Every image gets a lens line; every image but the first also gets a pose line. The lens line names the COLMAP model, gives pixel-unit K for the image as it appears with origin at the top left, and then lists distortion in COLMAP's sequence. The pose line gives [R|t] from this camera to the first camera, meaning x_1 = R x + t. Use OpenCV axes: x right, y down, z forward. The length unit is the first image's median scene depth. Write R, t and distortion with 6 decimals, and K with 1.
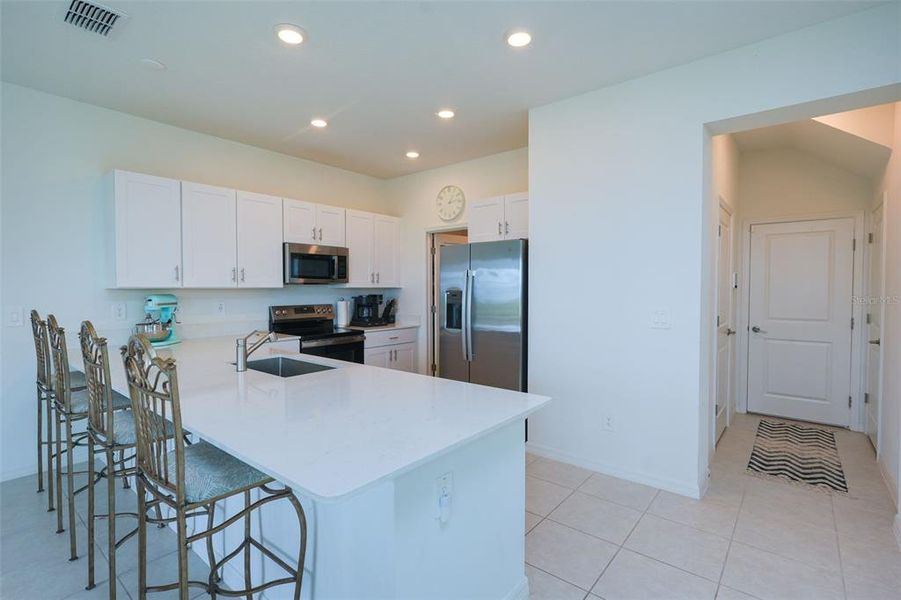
lens RADIAL K [[426.1, 0, 434.9], [0, 426.1, 309.9], [0, 0, 1]] dist [-0.011703, 0.007544]
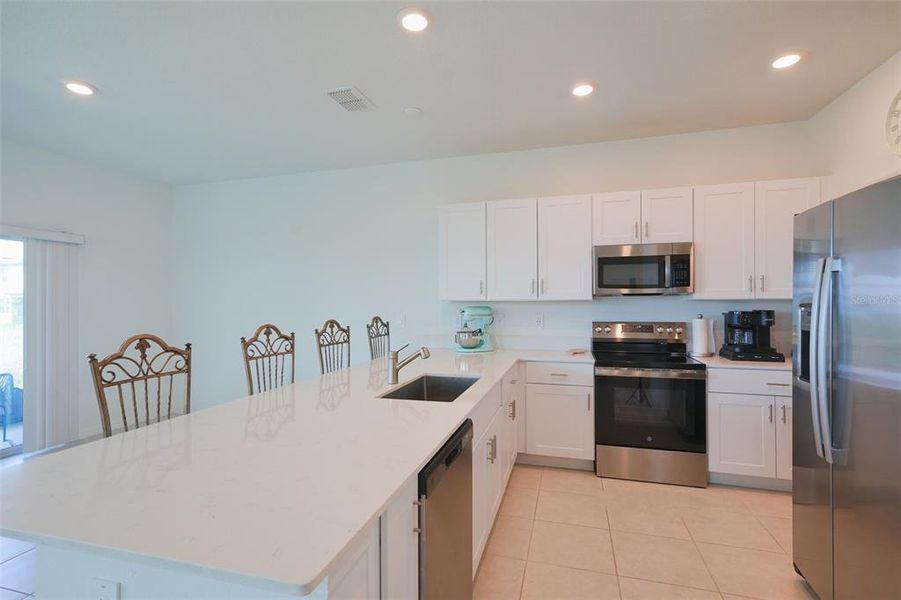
lens RADIAL K [[426.1, 0, 441.8], [0, 426.1, 303.4], [0, 0, 1]] dist [-0.011703, 0.007544]
pose [[0.407222, 0.001802, -0.913327, 0.268385], [-0.043724, 0.998890, -0.017524, -0.016536], [0.912282, 0.047071, 0.406849, 0.363179]]
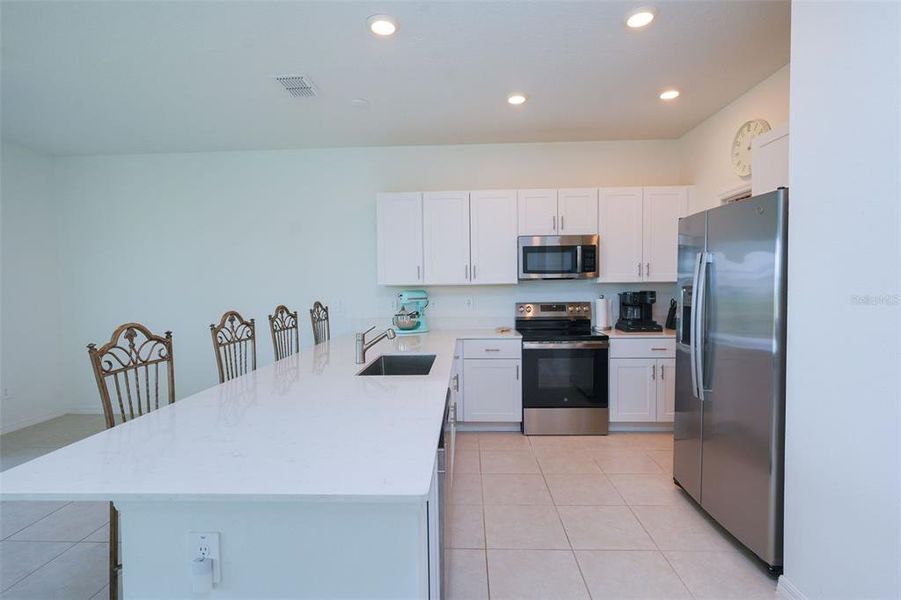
lens RADIAL K [[426.1, 0, 448.6], [0, 426.1, 303.4], [0, 0, 1]] dist [-0.011703, 0.007544]
pose [[0.617491, 0.026828, -0.786121, 0.280489], [-0.028487, 0.999525, 0.011734, -0.013783], [0.786062, 0.015148, 0.617962, 0.268494]]
